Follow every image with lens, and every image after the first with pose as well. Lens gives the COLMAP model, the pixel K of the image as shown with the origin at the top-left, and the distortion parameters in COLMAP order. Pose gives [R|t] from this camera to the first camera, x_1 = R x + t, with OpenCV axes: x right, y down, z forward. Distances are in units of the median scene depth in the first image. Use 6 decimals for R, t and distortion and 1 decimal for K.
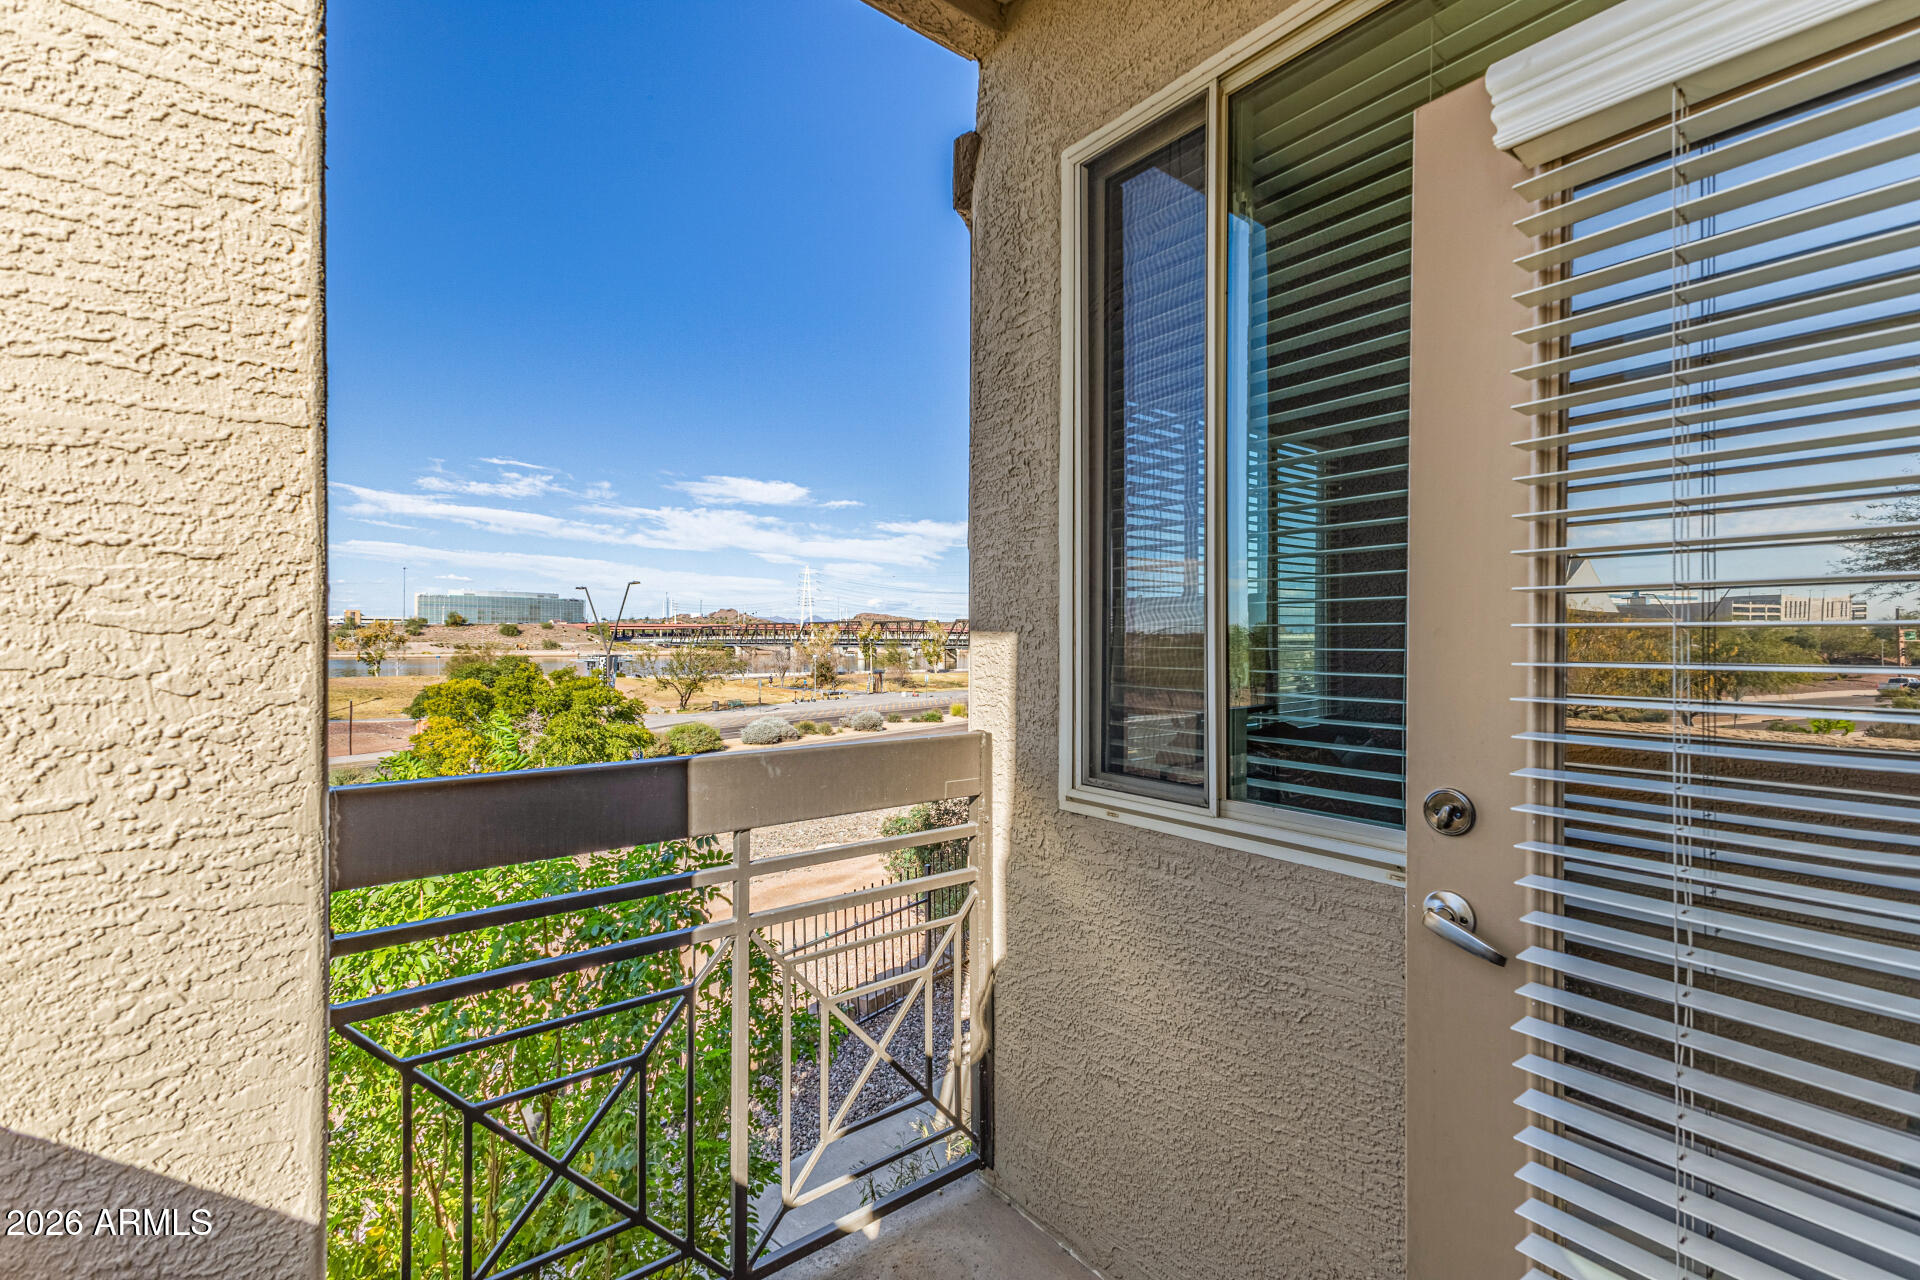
lens RADIAL K [[832.4, 0, 960.0], [0, 832.4, 640.0], [0, 0, 1]] dist [0.018939, -0.006756]
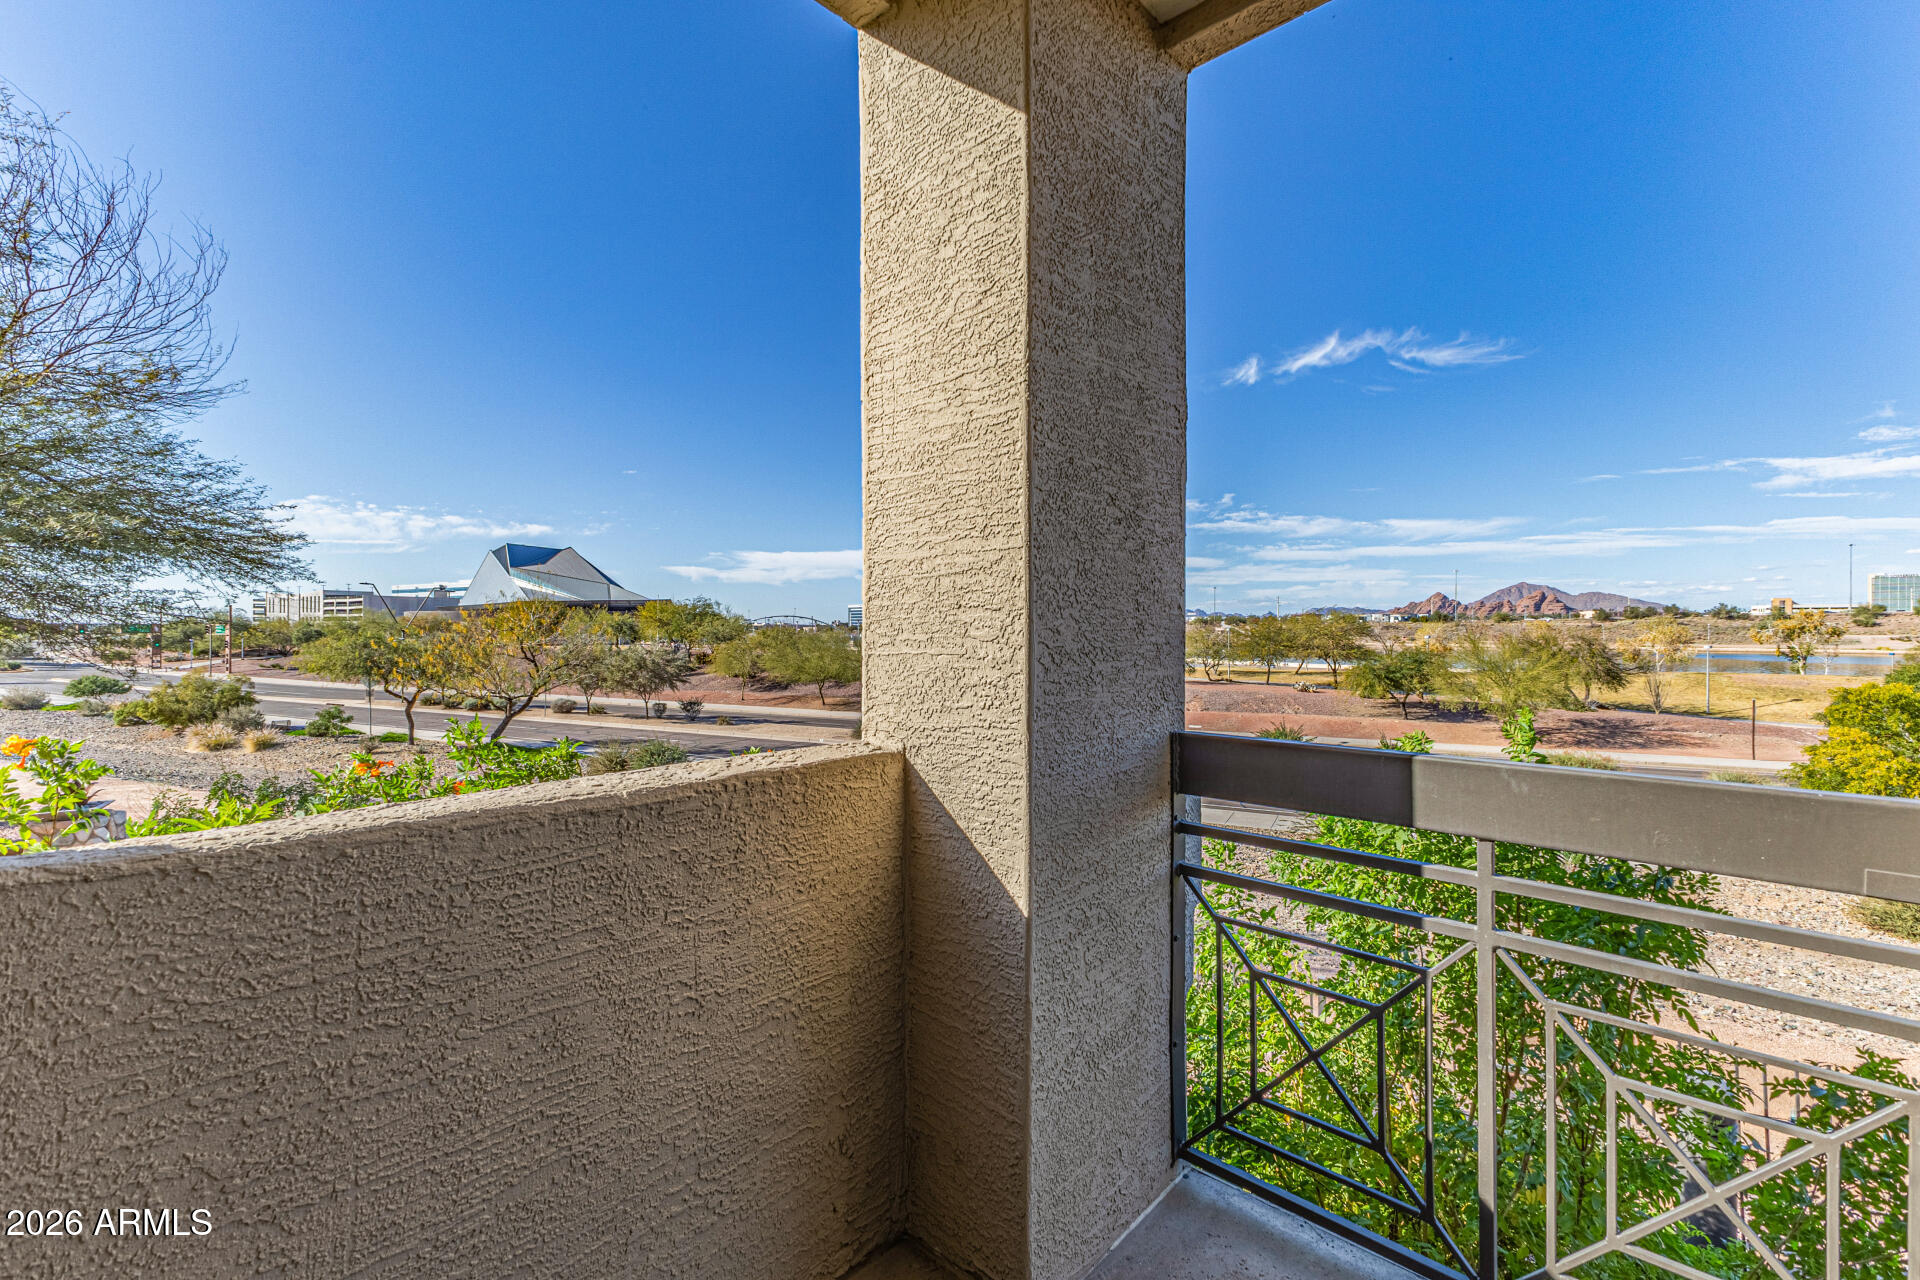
lens RADIAL K [[866.9, 0, 956.1], [0, 866.9, 632.1], [0, 0, 1]] dist [-0.014557, -0.000509]
pose [[0.127364, 0.003594, -0.991850, 0.712939], [-0.001521, 0.999993, 0.003428, -0.020189], [0.991855, 0.001072, 0.127368, 0.271577]]
